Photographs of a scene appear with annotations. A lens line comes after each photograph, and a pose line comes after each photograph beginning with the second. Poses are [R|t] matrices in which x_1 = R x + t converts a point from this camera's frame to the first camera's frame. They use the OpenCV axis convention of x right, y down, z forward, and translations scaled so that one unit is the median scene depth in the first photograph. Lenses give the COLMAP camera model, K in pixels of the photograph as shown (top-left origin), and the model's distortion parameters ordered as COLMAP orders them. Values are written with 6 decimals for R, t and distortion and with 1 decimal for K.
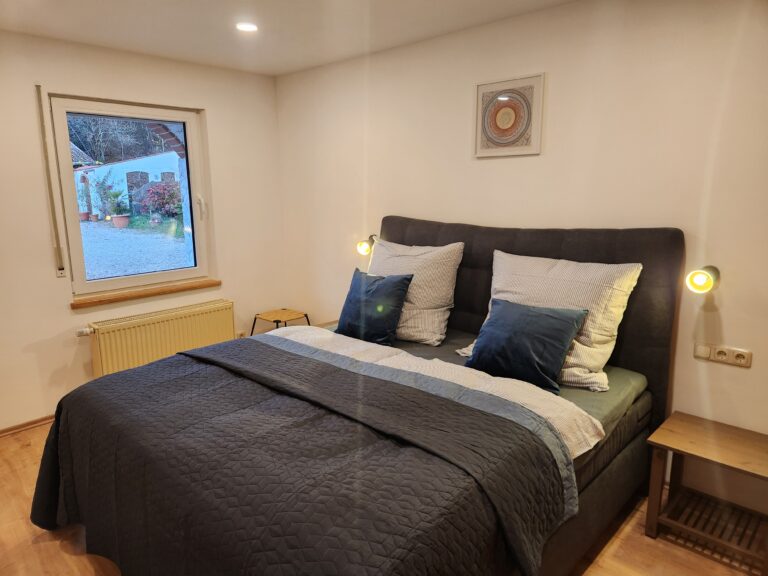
lens RADIAL K [[514.8, 0, 384.0], [0, 514.8, 288.0], [0, 0, 1]] dist [0.078162, -0.076981]
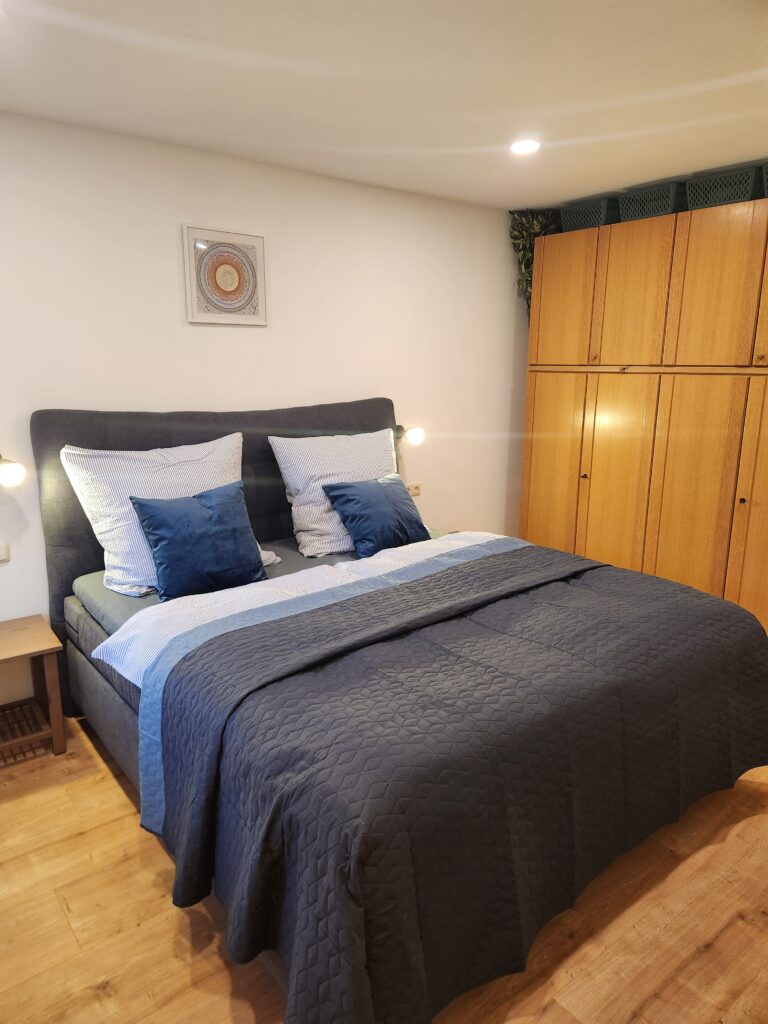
lens RADIAL K [[686.5, 0, 385.8], [0, 686.5, 506.2], [0, 0, 1]] dist [0.078162, -0.076981]
pose [[0.126116, -0.207990, 0.969967, -0.896066], [0.175860, 0.966974, 0.184482, -0.139167], [-0.976303, 0.147312, 0.158528, 0.651325]]
